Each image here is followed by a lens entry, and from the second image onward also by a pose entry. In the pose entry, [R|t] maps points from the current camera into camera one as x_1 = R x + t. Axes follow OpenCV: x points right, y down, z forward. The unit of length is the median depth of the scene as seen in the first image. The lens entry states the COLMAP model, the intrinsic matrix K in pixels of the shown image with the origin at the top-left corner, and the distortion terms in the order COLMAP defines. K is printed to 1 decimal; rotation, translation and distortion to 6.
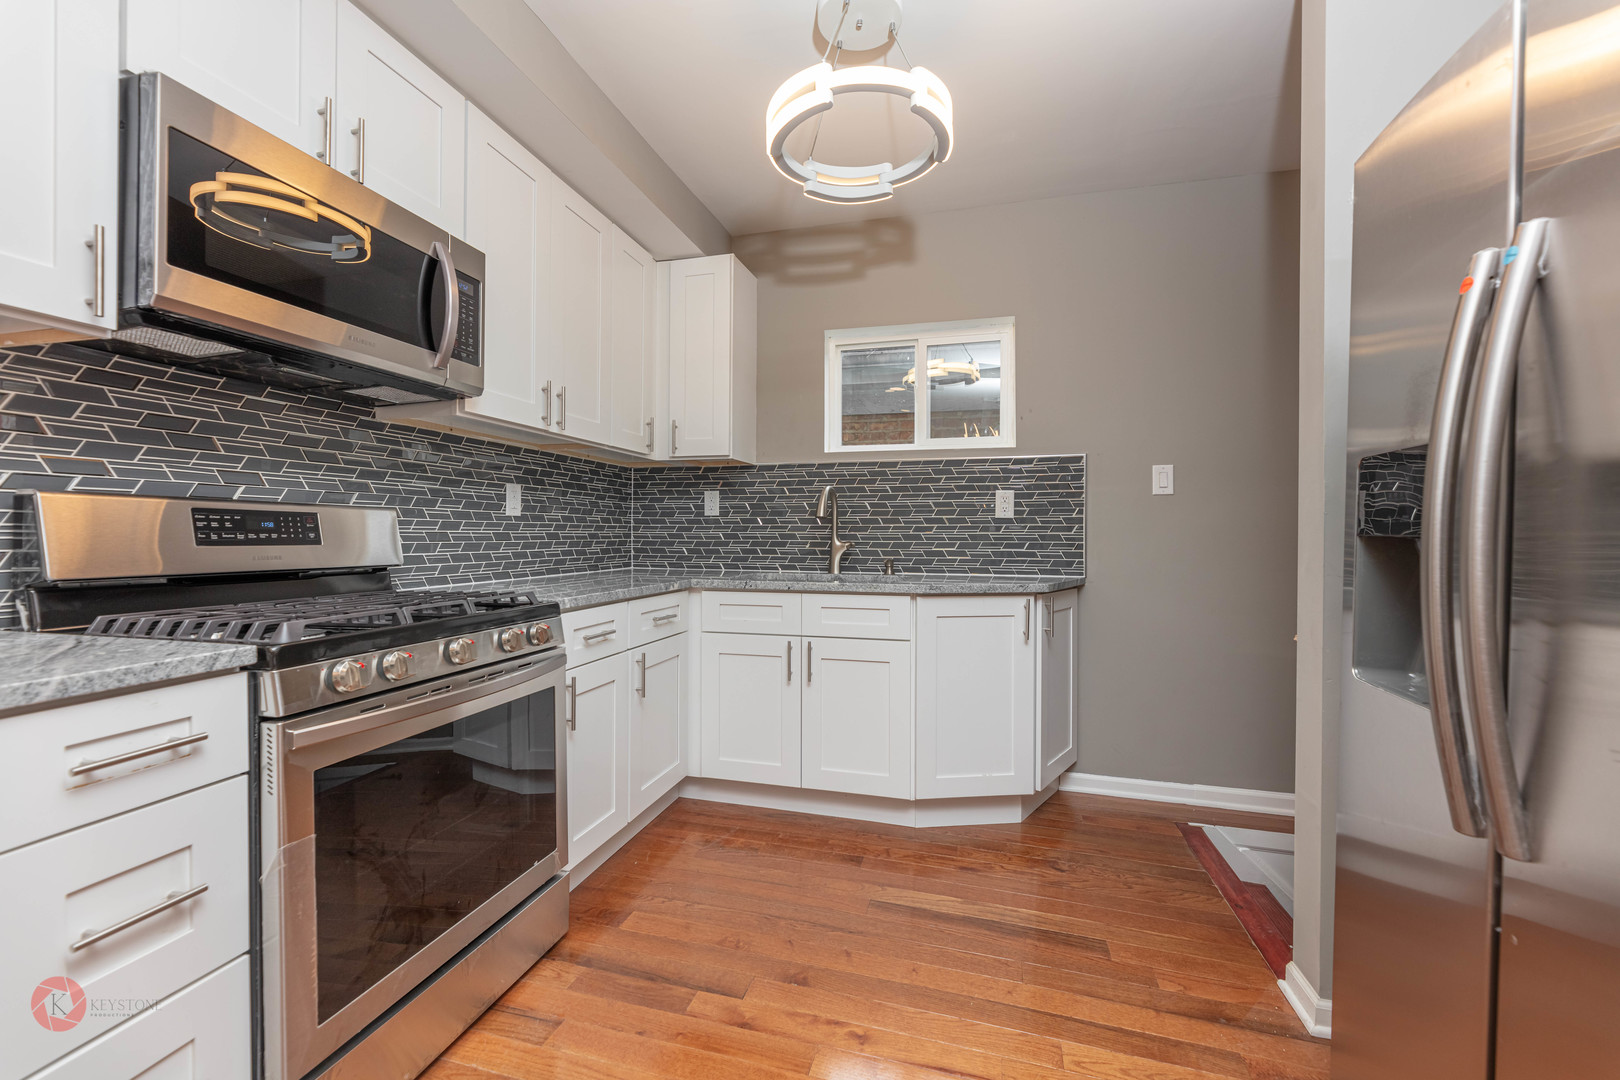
lens RADIAL K [[650.1, 0, 817.2], [0, 650.1, 533.3], [0, 0, 1]] dist [-0.001503, -0.000268]
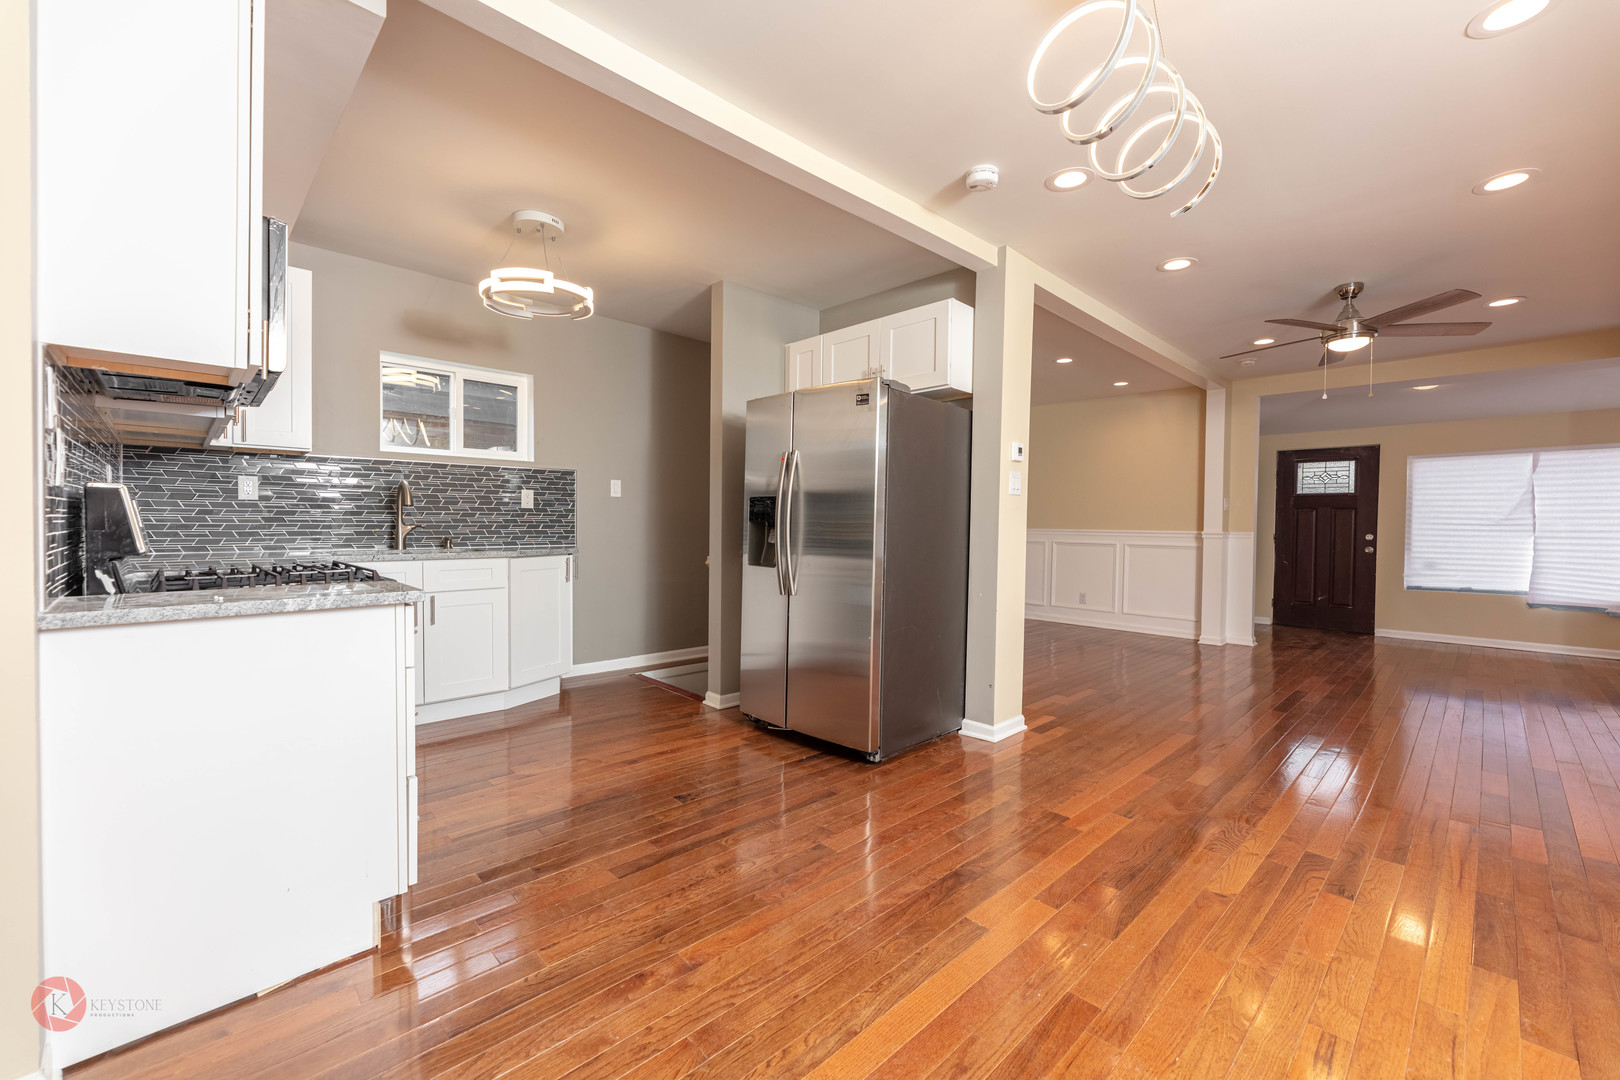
lens RADIAL K [[650.1, 0, 817.2], [0, 650.1, 533.3], [0, 0, 1]] dist [-0.001503, -0.000268]
pose [[0.513497, -0.014545, 0.857968, -0.702432], [-0.006363, 0.999764, 0.020757, -0.001074], [-0.858068, -0.016118, 0.513283, -0.375515]]
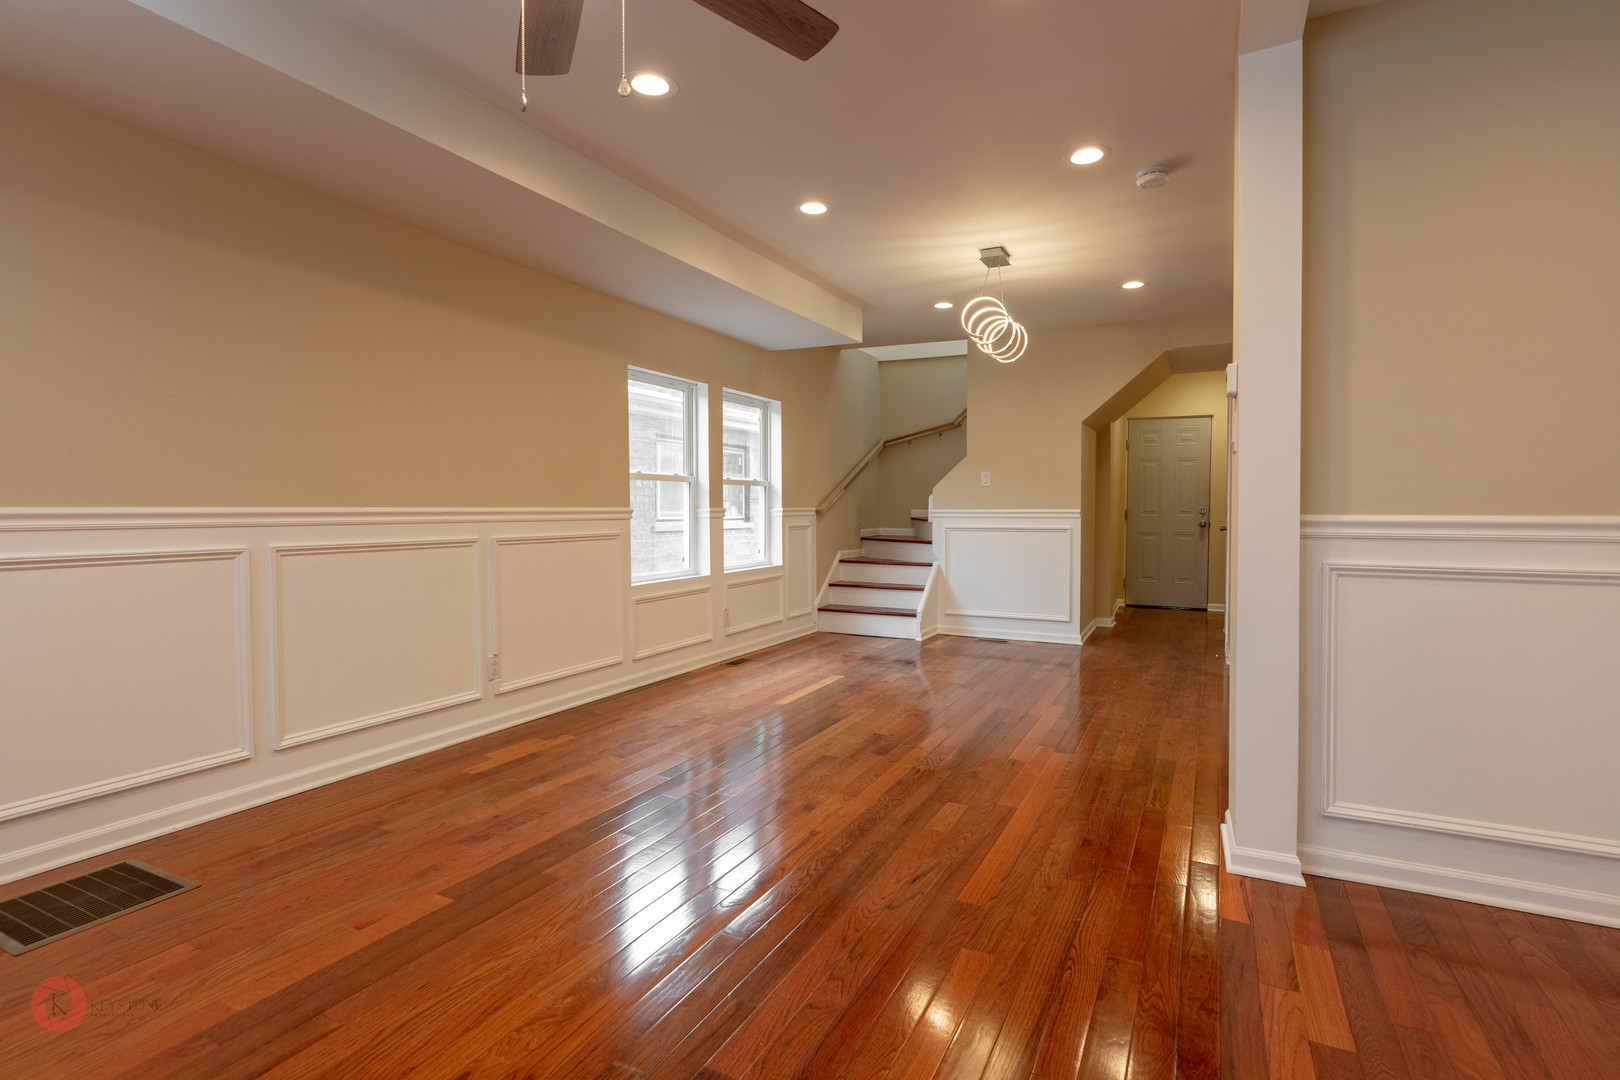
lens RADIAL K [[786.2, 0, 810.0], [0, 786.2, 540.0], [0, 0, 1]] dist [0.139765, 0.000060]
pose [[-0.214948, 0.032833, -0.976073, 1.646071], [-0.012155, 0.999267, 0.036290, 0.012288], [0.976550, 0.019665, -0.214392, -0.337377]]
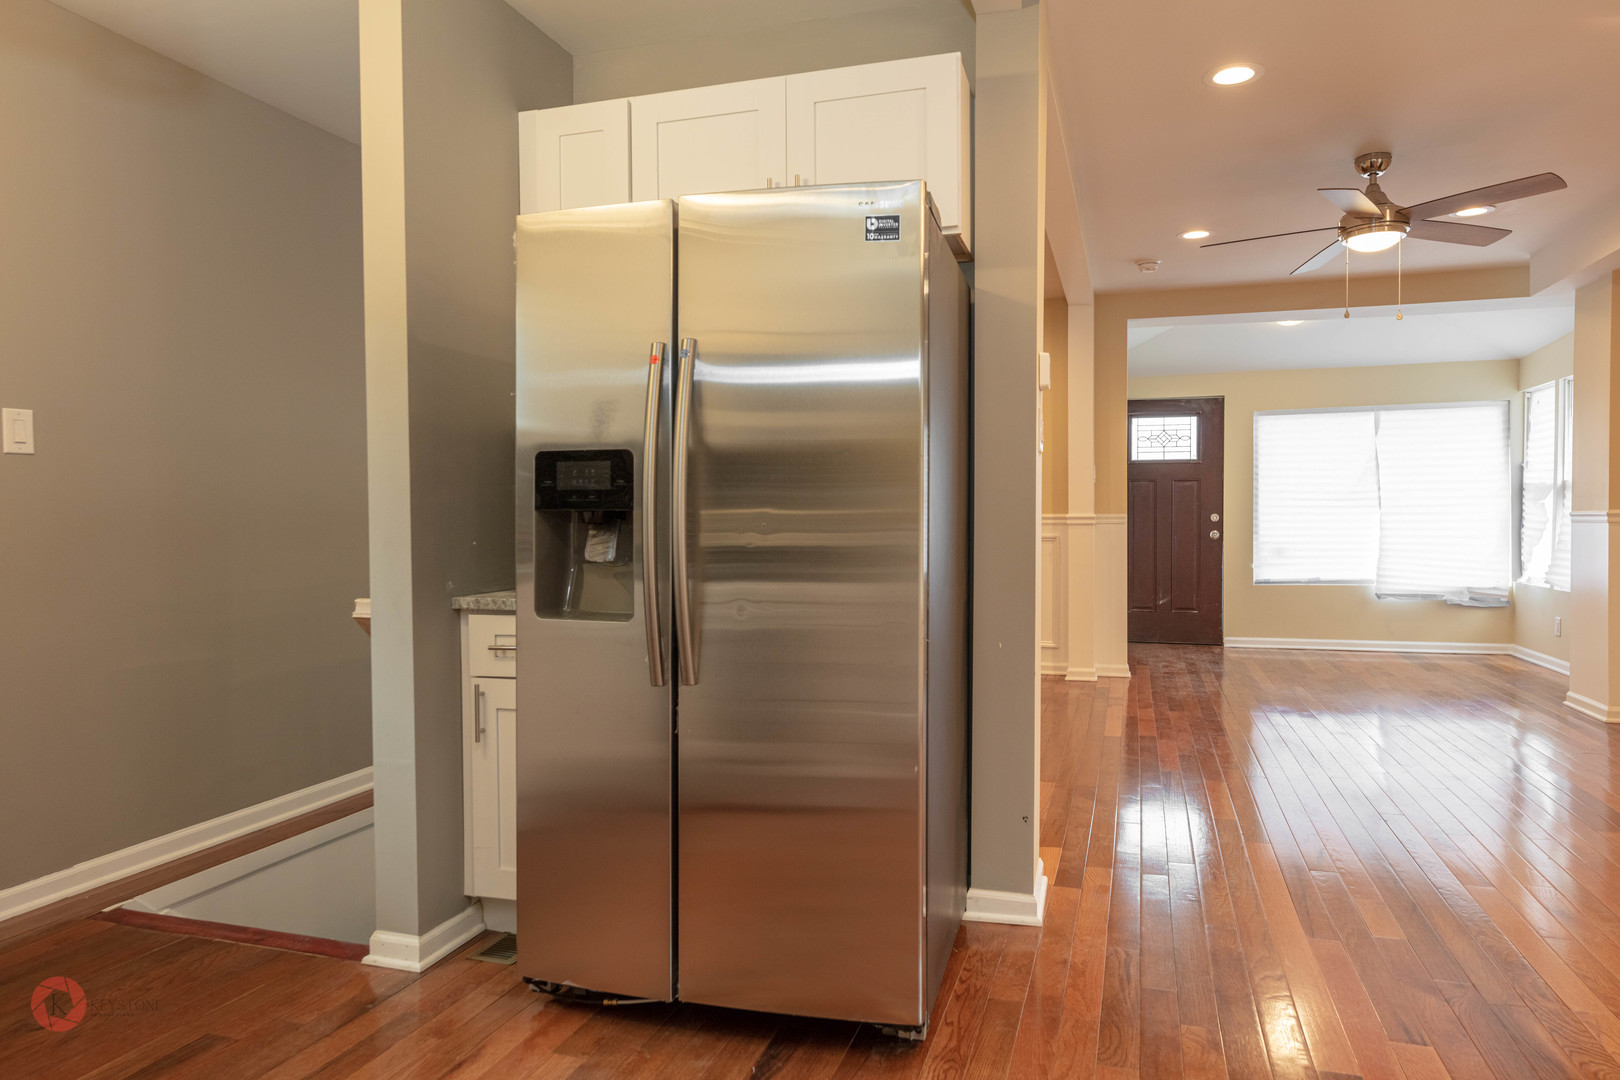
lens RADIAL K [[1017.3, 0, 816.4], [0, 1017.3, 535.8], [0, 0, 1]] dist [-0.000233, 0.000097]
pose [[0.039466, -0.032788, 0.998683, -0.478428], [0.008583, 0.999436, 0.032473, -0.001819], [-0.999184, 0.007290, 0.039725, 0.144463]]
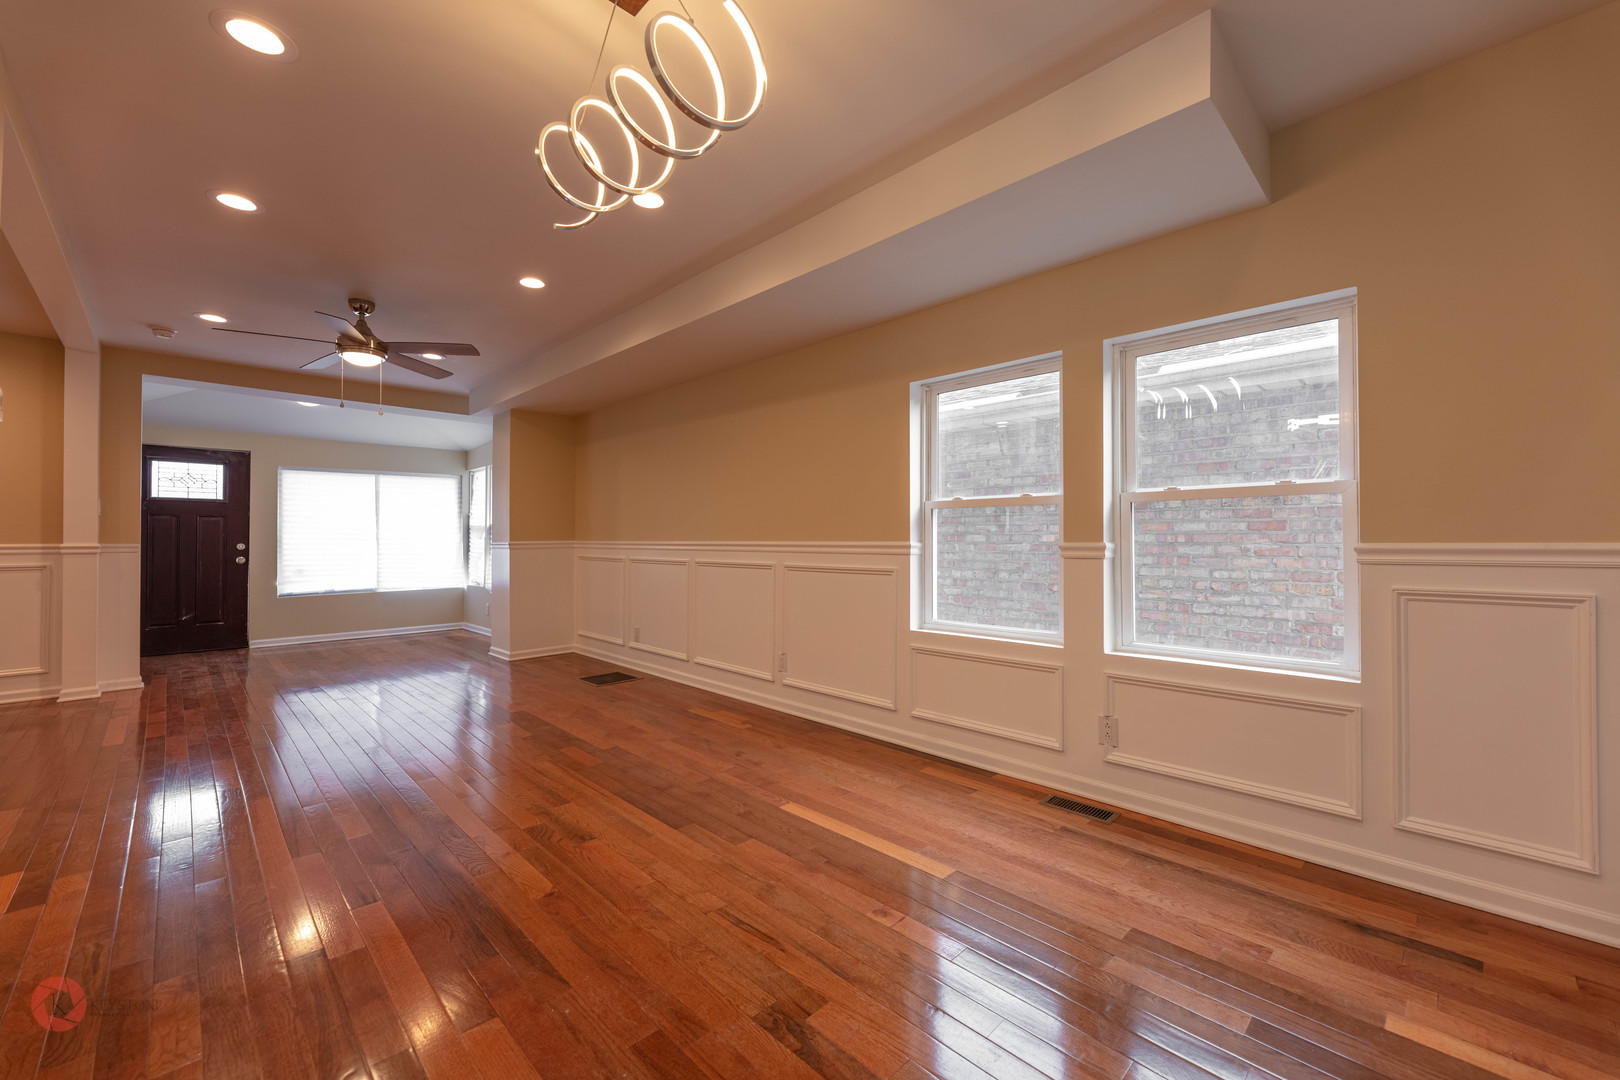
lens RADIAL K [[650.1, 0, 817.2], [0, 650.1, 533.3], [0, 0, 1]] dist [-0.001503, -0.000268]
pose [[-0.864998, -0.003425, 0.501763, -0.497960], [-0.006008, 0.999976, -0.003531, -0.001956], [-0.501739, -0.006069, -0.864998, 0.101358]]
